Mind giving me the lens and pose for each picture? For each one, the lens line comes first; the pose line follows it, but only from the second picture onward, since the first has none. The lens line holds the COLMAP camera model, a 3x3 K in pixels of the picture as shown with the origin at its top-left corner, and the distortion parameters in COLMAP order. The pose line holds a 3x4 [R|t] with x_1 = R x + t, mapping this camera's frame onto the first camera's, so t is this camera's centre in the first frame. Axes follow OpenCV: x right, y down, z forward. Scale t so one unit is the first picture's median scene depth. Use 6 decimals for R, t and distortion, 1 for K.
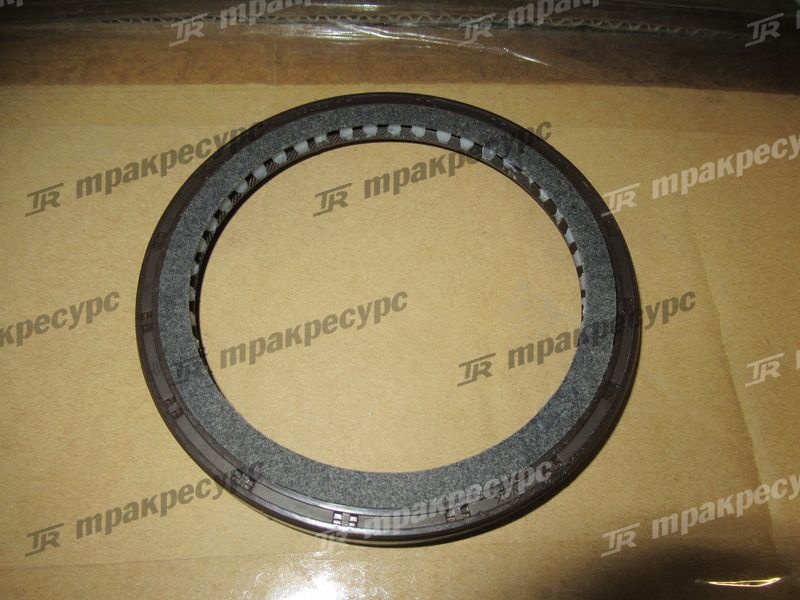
lens RADIAL K [[616.8, 0, 399.5], [0, 616.8, 287.0], [0, 0, 1]] dist [0.029737, -0.009355]
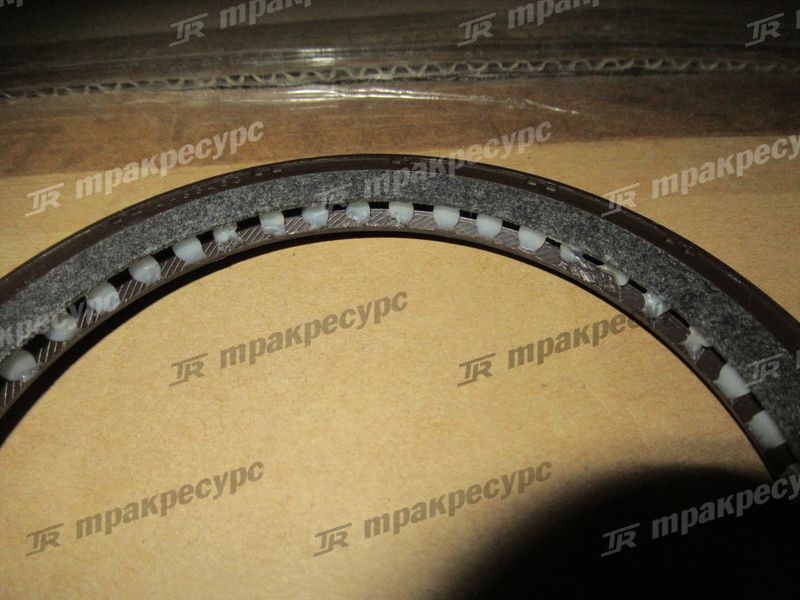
lens RADIAL K [[616.8, 0, 399.5], [0, 616.8, 287.0], [0, 0, 1]] dist [0.029737, -0.009355]
pose [[0.997768, -0.066038, 0.009925, 0.019188], [0.066501, 0.969008, -0.237912, -0.051898], [0.006094, 0.238040, 0.971236, 0.469977]]
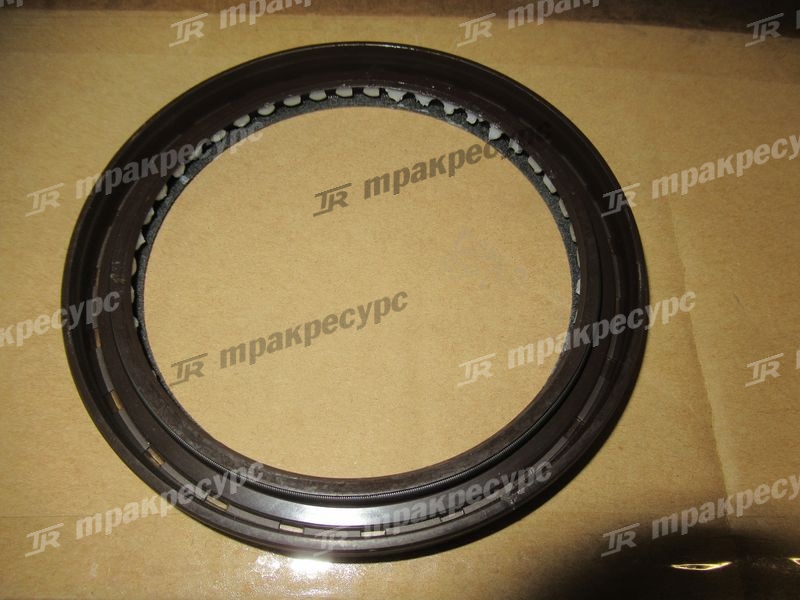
lens RADIAL K [[616.8, 0, 399.5], [0, 616.8, 287.0], [0, 0, 1]] dist [0.029737, -0.009355]
pose [[0.999359, 0.027610, -0.022781, 0.116489], [-0.027254, 0.999504, 0.015781, 0.060835], [0.023206, -0.015150, 0.999616, 0.093143]]
